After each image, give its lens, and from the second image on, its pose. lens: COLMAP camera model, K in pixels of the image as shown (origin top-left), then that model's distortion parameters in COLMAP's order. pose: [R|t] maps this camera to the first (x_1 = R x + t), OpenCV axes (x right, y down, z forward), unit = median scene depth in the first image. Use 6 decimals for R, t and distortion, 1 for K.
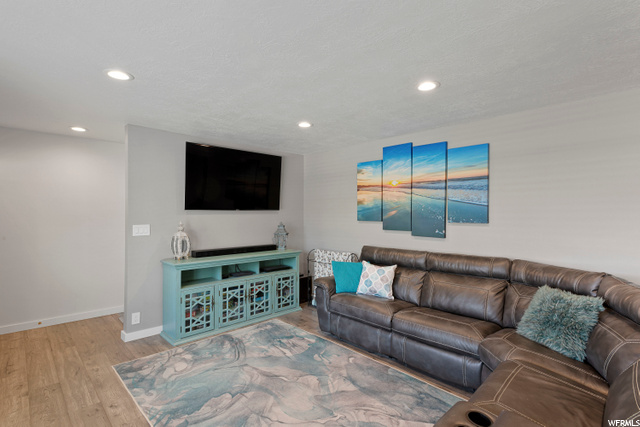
lens RADIAL K [[309.0, 0, 320.0], [0, 309.0, 213.5], [0, 0, 1]] dist [0.001650, 0.011735]
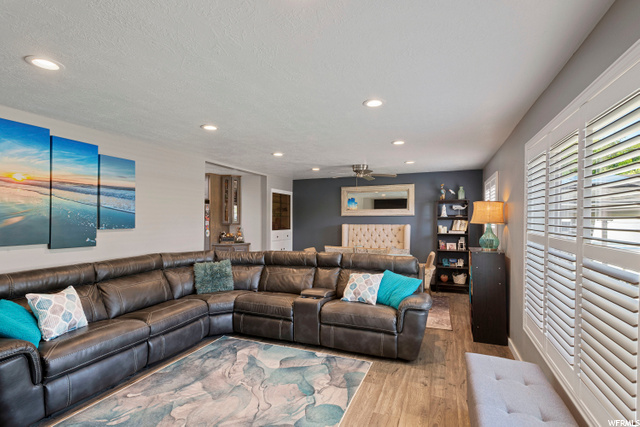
lens RADIAL K [[309.0, 0, 320.0], [0, 309.0, 213.5], [0, 0, 1]] dist [0.001650, 0.011735]
pose [[-0.407806, 0.010321, 0.913010, -0.767359], [-0.002866, 0.999917, -0.012584, -0.010772], [-0.913064, -0.007749, -0.407743, 0.766312]]
